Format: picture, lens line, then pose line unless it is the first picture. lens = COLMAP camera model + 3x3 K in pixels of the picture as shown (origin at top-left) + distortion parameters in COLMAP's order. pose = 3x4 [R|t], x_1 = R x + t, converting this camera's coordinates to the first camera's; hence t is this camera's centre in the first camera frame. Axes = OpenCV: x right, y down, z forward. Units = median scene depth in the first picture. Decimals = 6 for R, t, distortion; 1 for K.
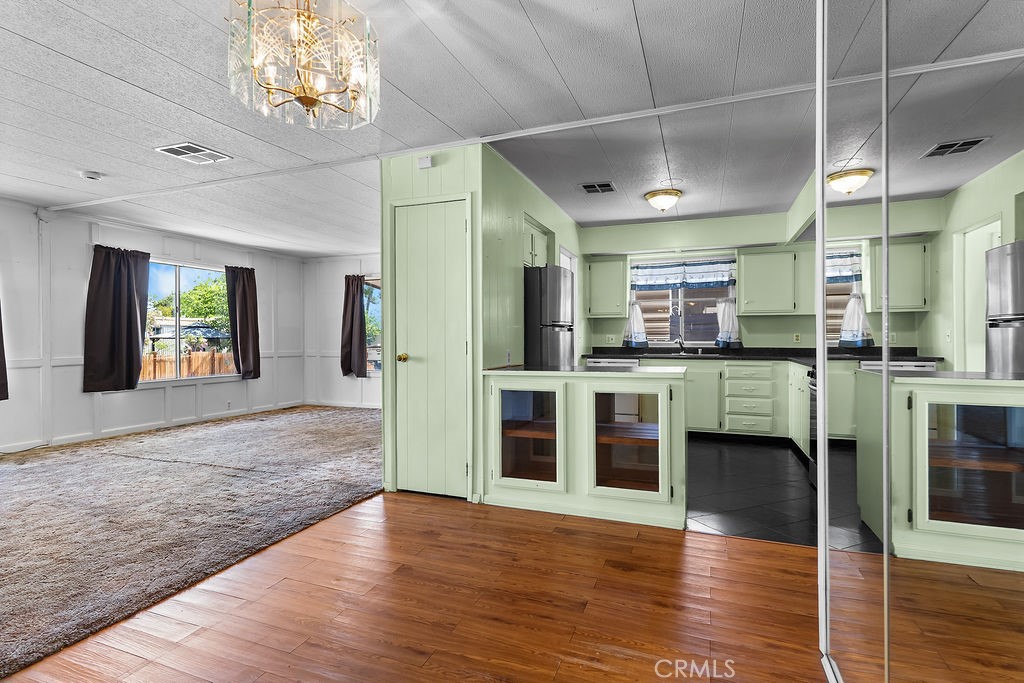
lens RADIAL K [[498.0, 0, 508.4], [0, 498.0, 339.6], [0, 0, 1]] dist [-0.001391, -0.000067]
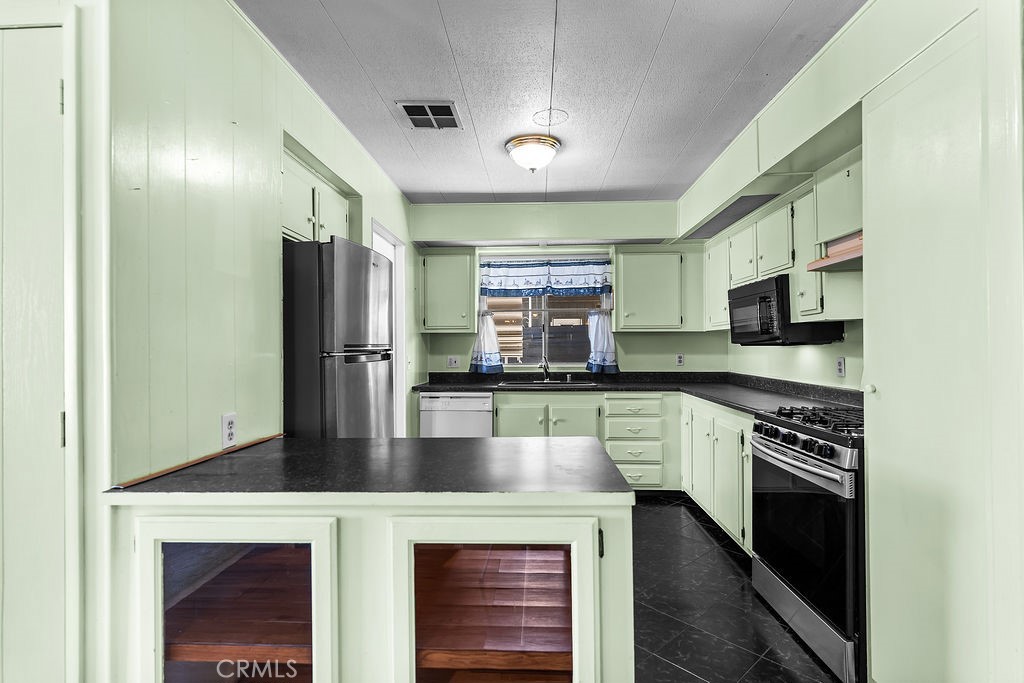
lens RADIAL K [[498.0, 0, 512.7], [0, 498.0, 344.8], [0, 0, 1]] dist [-0.001391, -0.000067]
pose [[0.949283, -0.003342, 0.314405, 0.063367], [0.005538, 0.999966, -0.006093, -0.023373], [-0.314374, 0.007525, 0.949270, 0.305060]]
